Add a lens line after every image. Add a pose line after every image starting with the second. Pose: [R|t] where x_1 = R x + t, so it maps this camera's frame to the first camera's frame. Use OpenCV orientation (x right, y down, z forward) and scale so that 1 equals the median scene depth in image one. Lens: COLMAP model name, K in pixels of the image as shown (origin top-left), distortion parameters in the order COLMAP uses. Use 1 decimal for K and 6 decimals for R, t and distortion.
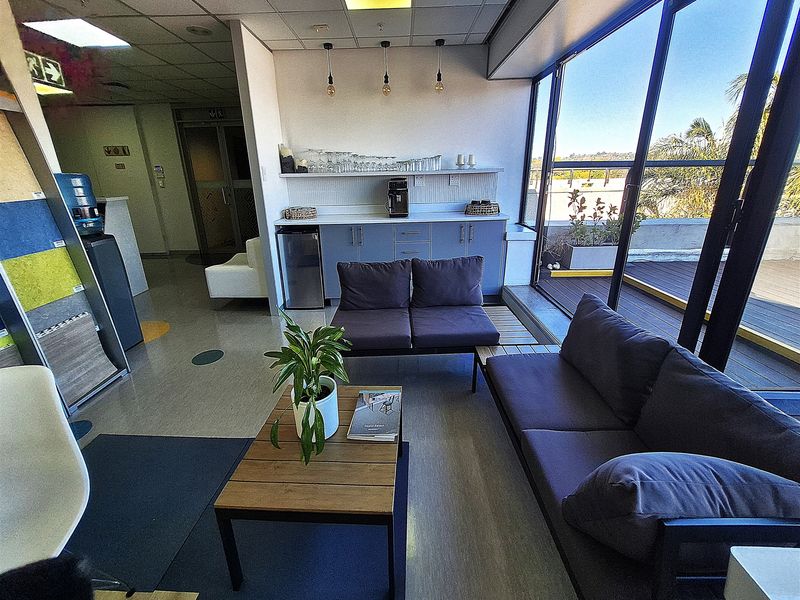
lens RADIAL K [[321.9, 0, 397.7], [0, 321.9, 290.0], [0, 0, 1]] dist [0.000731, -0.000197]
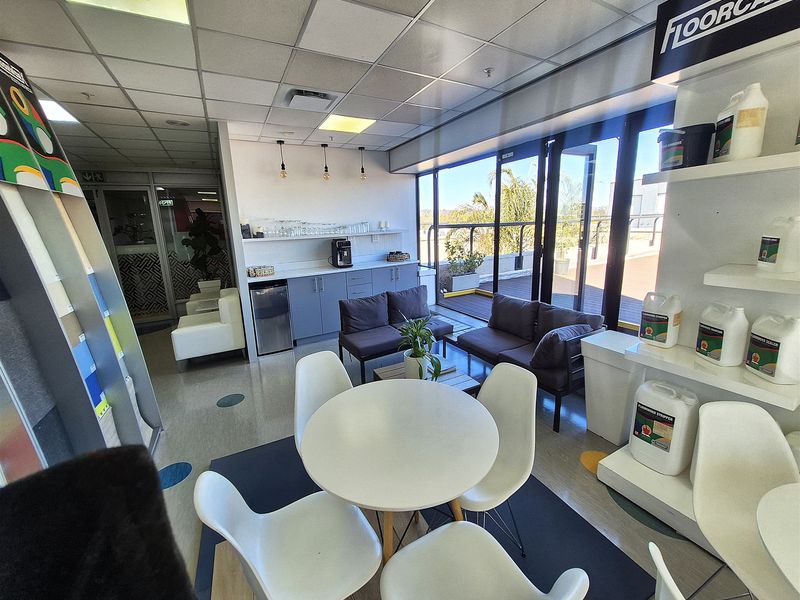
lens RADIAL K [[315.8, 0, 400.0], [0, 315.8, 310.4], [0, 0, 1]] dist [0.001006, 0.000180]
pose [[0.870595, -0.145148, 0.470102, -0.438849], [0.187453, 0.981280, -0.044171, 0.046931], [-0.454890, 0.126577, 0.881506, -0.225714]]
